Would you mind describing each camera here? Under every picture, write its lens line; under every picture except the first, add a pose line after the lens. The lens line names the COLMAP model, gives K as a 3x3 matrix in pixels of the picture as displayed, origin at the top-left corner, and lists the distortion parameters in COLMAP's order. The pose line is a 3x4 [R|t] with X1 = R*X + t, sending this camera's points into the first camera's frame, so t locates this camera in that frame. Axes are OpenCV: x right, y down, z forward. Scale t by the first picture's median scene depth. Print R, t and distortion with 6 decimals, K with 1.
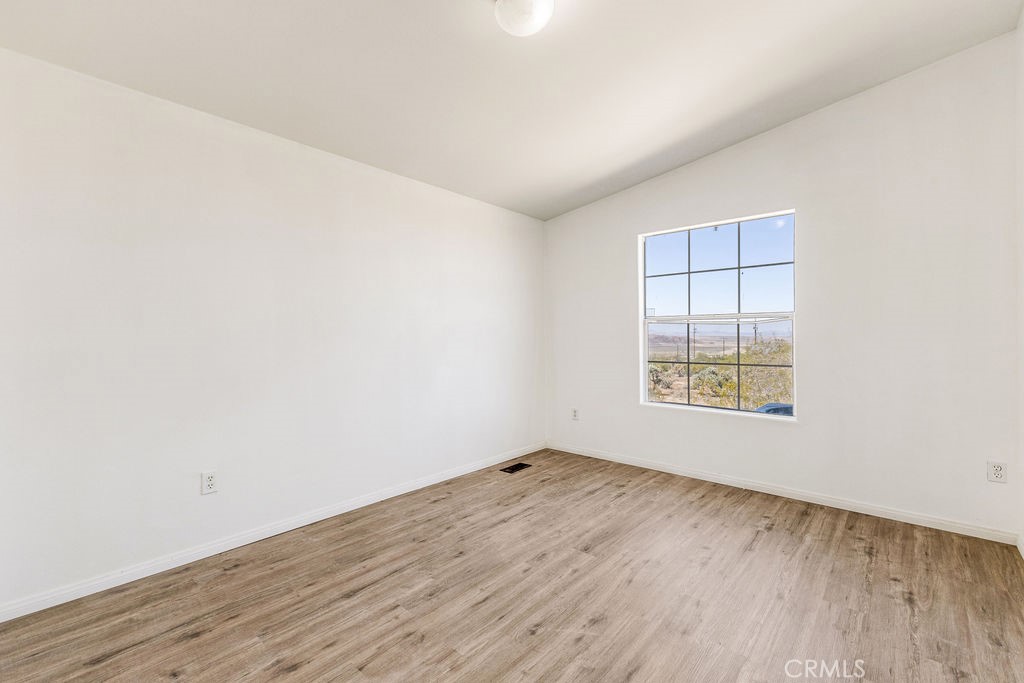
lens RADIAL K [[441.9, 0, 514.5], [0, 441.9, 335.4], [0, 0, 1]] dist [0.011060, -0.001155]
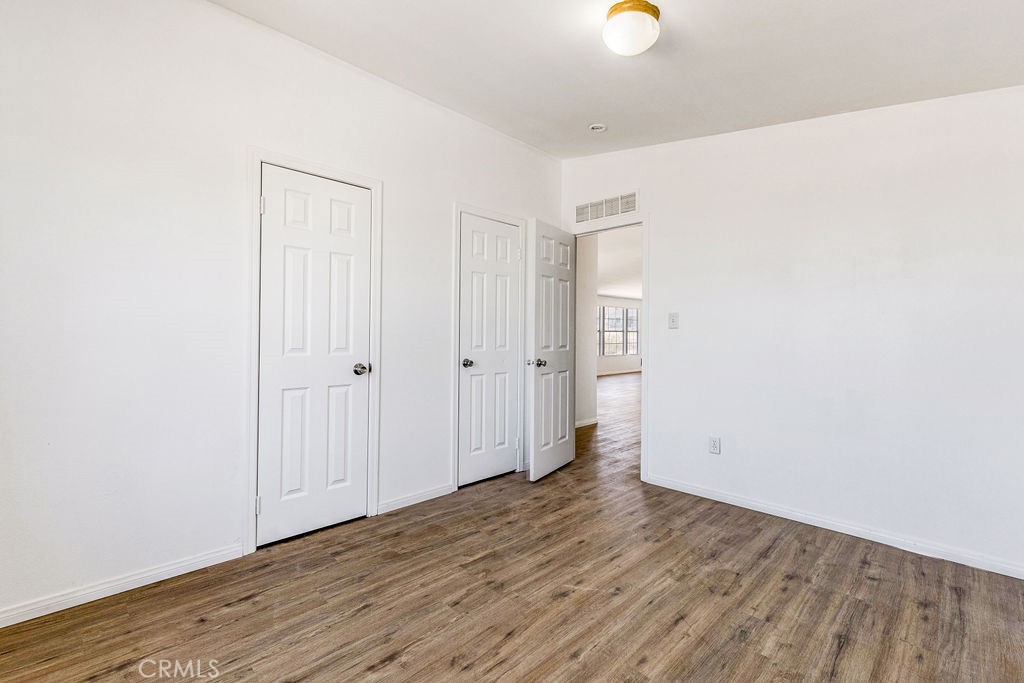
lens RADIAL K [[441.9, 0, 514.5], [0, 441.9, 335.4], [0, 0, 1]] dist [0.011060, -0.001155]
pose [[-0.997343, -0.001260, 0.072839, 0.215930], [-0.001399, 0.999997, -0.001848, -0.001509], [-0.072837, -0.001945, -0.997342, 2.056200]]
